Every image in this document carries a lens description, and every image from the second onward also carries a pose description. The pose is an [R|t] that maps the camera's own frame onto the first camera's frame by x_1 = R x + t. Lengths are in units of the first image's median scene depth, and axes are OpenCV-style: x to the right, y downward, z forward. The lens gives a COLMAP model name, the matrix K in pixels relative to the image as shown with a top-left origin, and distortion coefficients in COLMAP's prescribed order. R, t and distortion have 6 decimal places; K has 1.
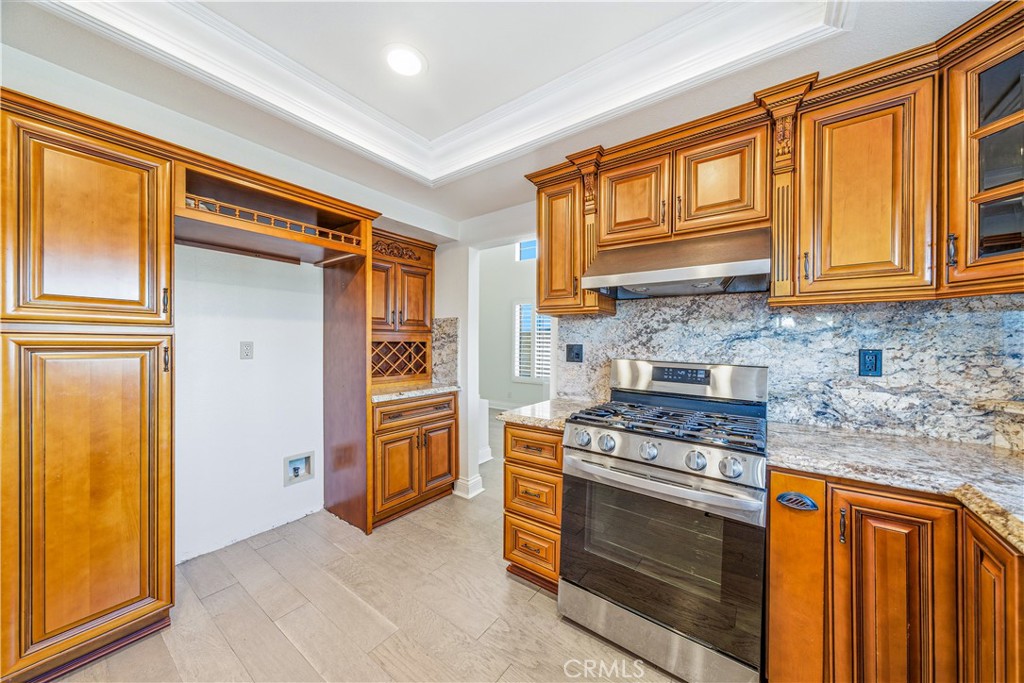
lens RADIAL K [[351.6, 0, 512.6], [0, 351.6, 345.4], [0, 0, 1]] dist [-0.001631, 0.000035]
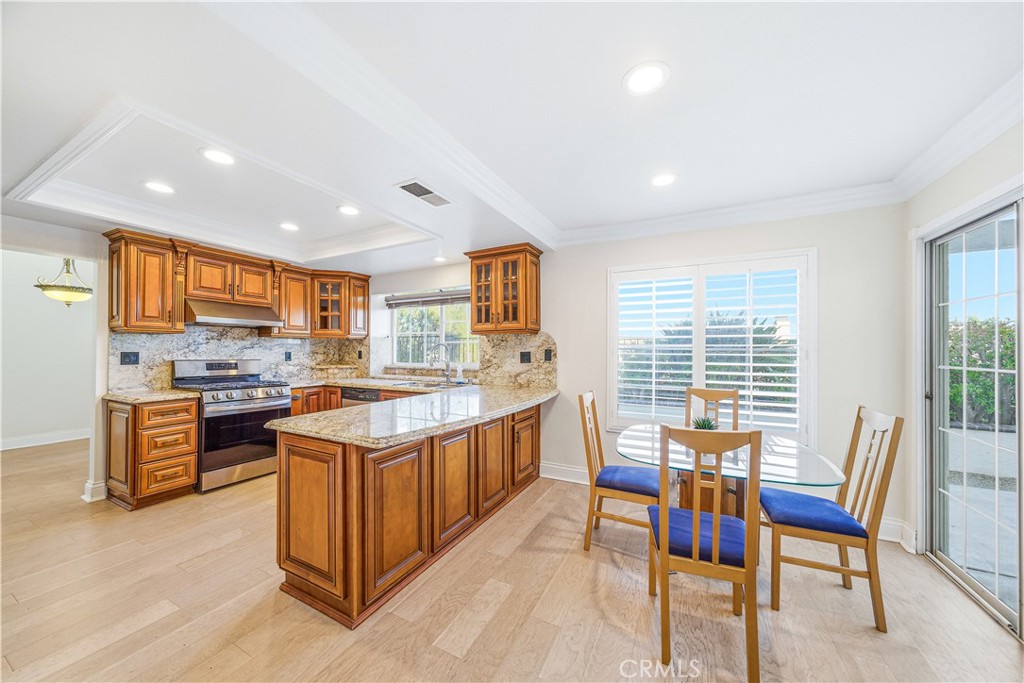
lens RADIAL K [[351.6, 0, 512.6], [0, 351.6, 345.4], [0, 0, 1]] dist [-0.001631, 0.000035]
pose [[-0.145913, 0.006274, 0.989278, -1.841140], [0.009612, 0.999942, -0.004924, -0.009597], [-0.989251, 0.008791, -0.145965, -0.366375]]
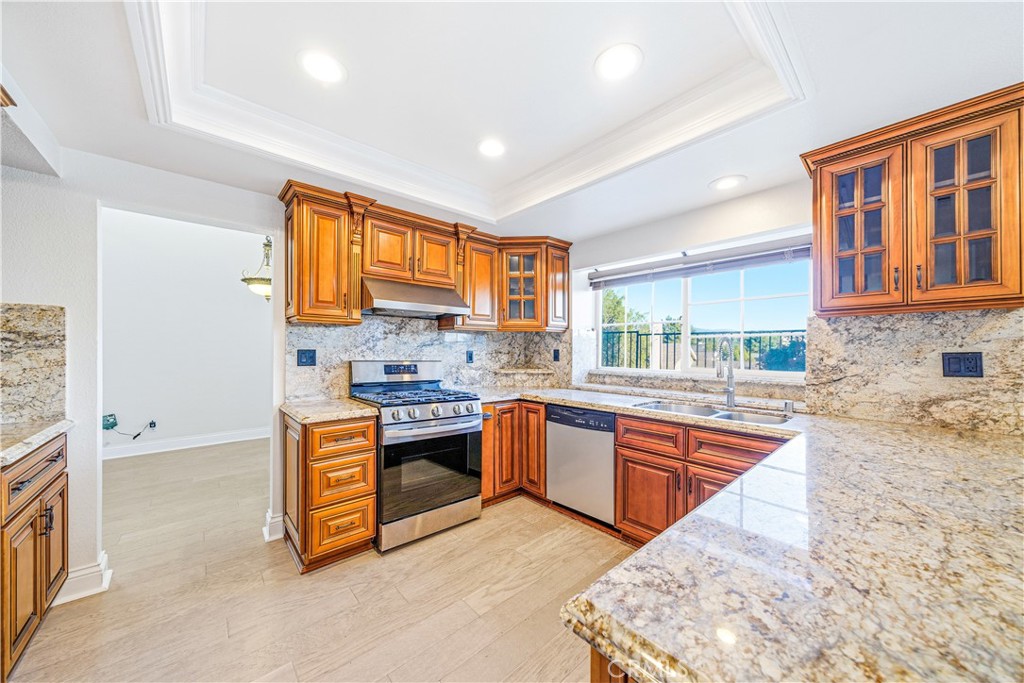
lens RADIAL K [[359.6, 0, 509.7], [0, 359.6, 347.4], [0, 0, 1]] dist [-0.030799, 0.000008]
pose [[0.222289, 0.001740, 0.974979, -0.973461], [0.008058, 0.999961, -0.003622, -0.000066], [-0.974947, 0.008661, 0.222267, 0.209341]]
